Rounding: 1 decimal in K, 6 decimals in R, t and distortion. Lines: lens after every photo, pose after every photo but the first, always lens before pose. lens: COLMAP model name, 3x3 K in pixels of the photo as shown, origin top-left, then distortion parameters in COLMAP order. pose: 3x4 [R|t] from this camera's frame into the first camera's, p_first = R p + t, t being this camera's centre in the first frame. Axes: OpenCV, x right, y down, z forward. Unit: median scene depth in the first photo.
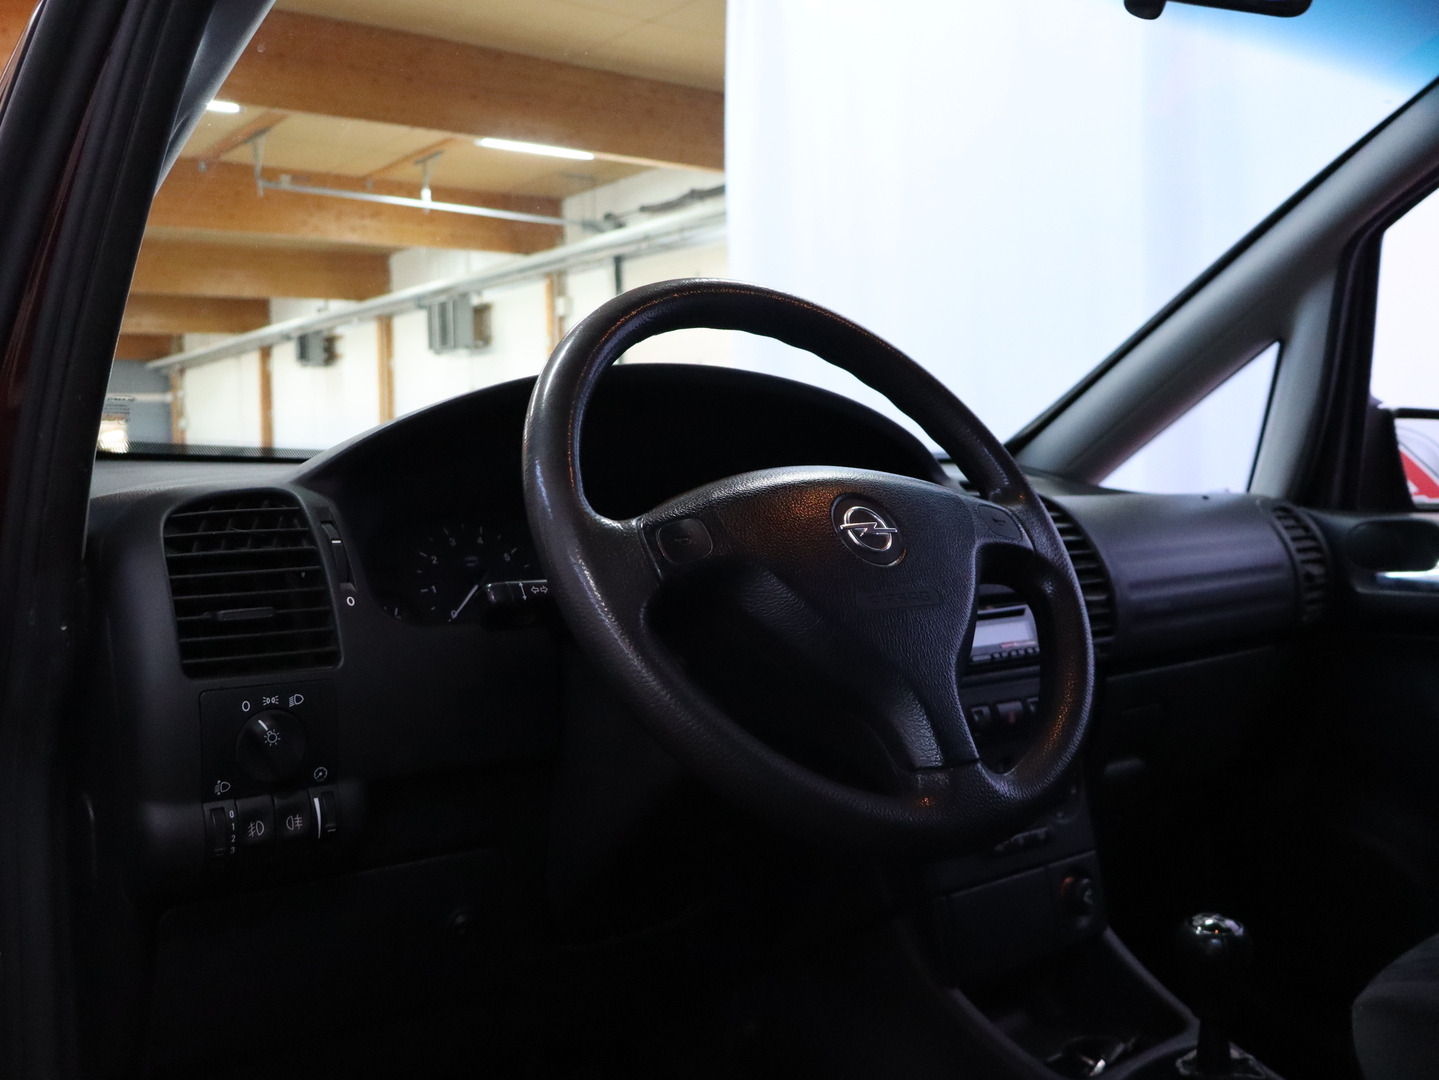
lens RADIAL K [[1305.6, 0, 719.5], [0, 1305.6, 540.0], [0, 0, 1]] dist [0.005607, 0.004458]
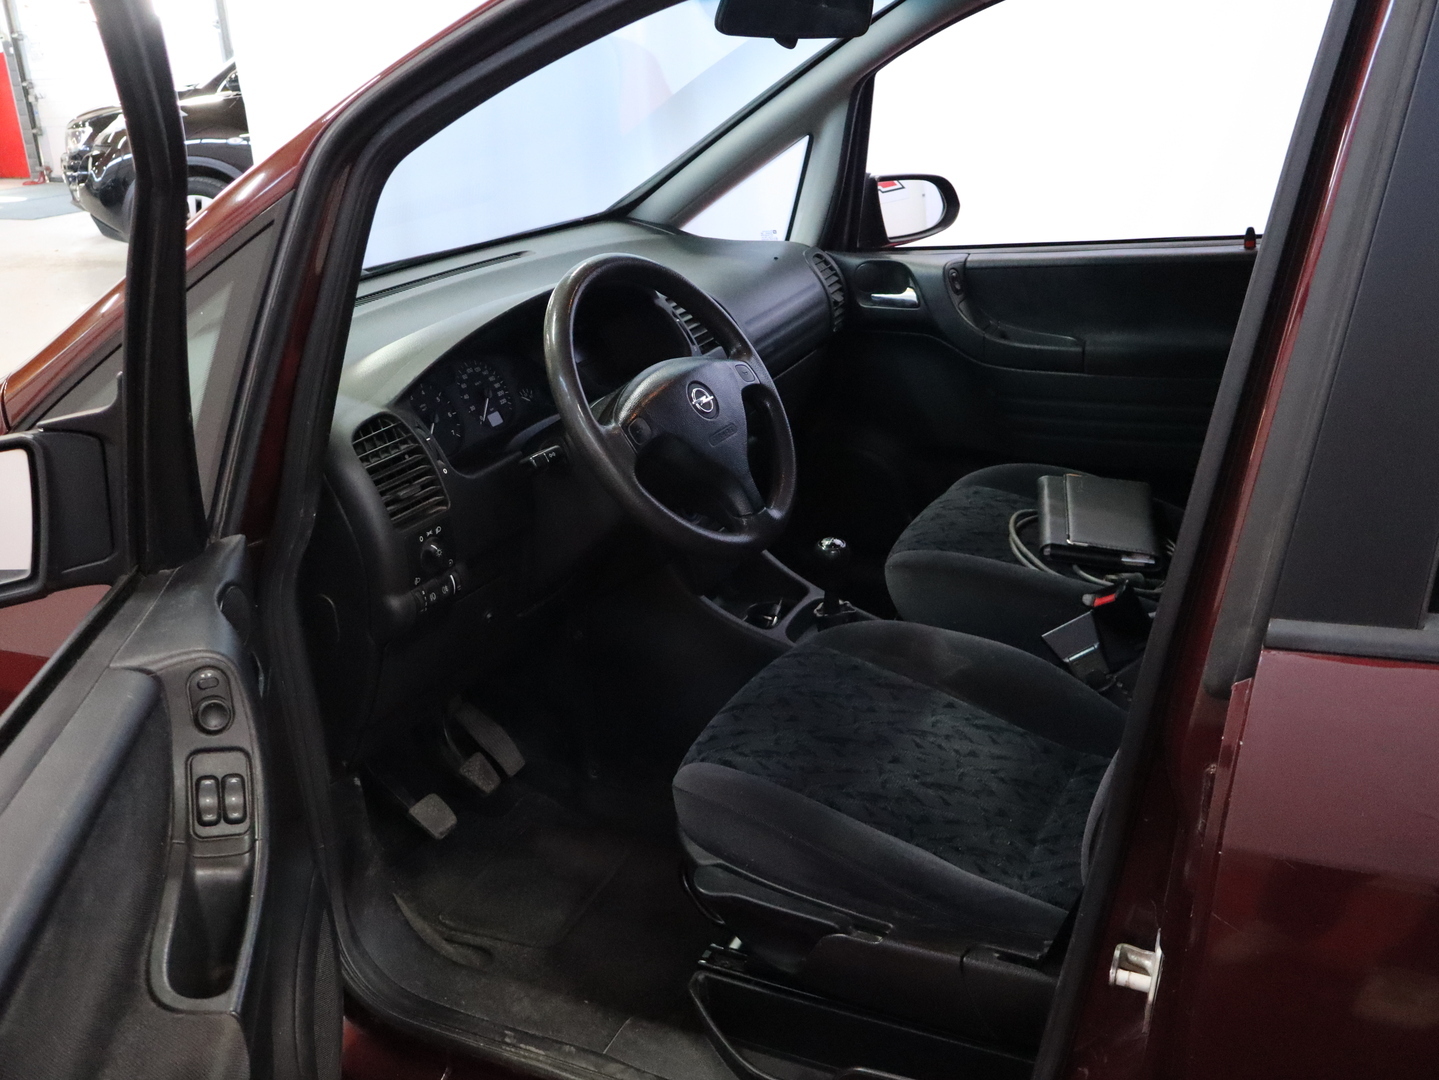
lens RADIAL K [[1327.3, 0, 719.5], [0, 1327.3, 540.0], [0, 0, 1]] dist [-0.038528, 0.005947]
pose [[0.910570, -0.167571, 0.377864, -0.492712], [0.034875, 0.942027, 0.333719, -0.357565], [-0.411880, -0.290696, 0.863626, -0.612474]]
